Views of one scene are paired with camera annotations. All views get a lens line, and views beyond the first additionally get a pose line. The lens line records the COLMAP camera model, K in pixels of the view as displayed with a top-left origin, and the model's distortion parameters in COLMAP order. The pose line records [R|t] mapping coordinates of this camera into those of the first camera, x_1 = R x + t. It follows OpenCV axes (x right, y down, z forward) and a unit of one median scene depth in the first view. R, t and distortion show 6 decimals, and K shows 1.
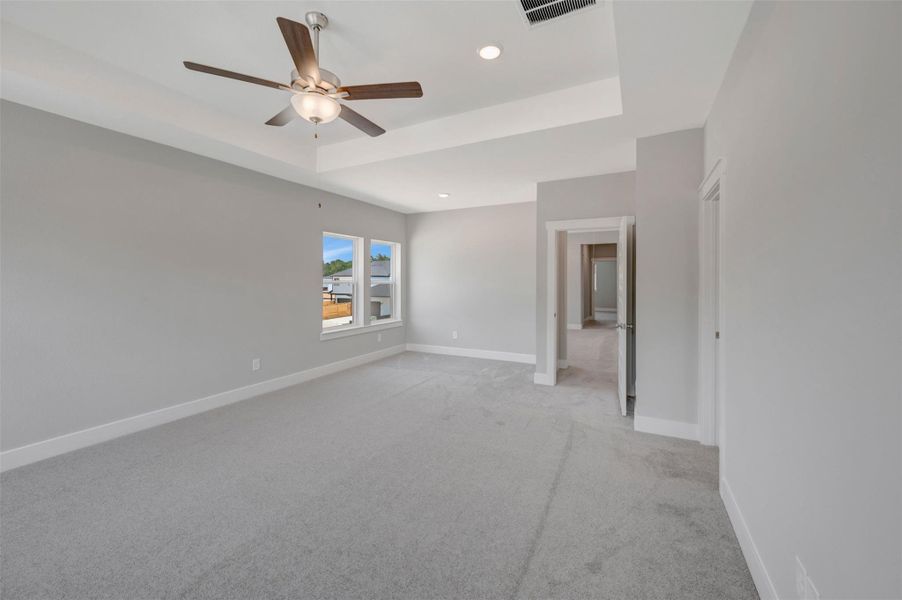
lens RADIAL K [[357.8, 0, 451.3], [0, 357.8, 292.2], [0, 0, 1]] dist [-0.000947, -0.000010]
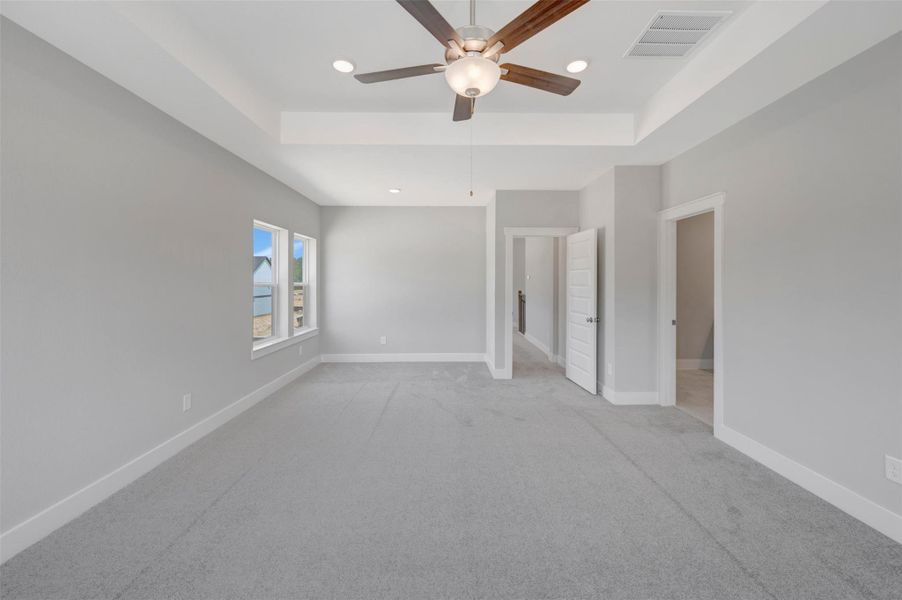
lens RADIAL K [[355.8, 0, 453.6], [0, 355.8, 293.8], [0, 0, 1]] dist [0.000538, 0.000184]
pose [[0.882491, -0.015076, 0.470088, -0.364894], [0.015024, 0.999880, 0.003862, -0.004029], [-0.470090, 0.003655, 0.882611, 0.124996]]
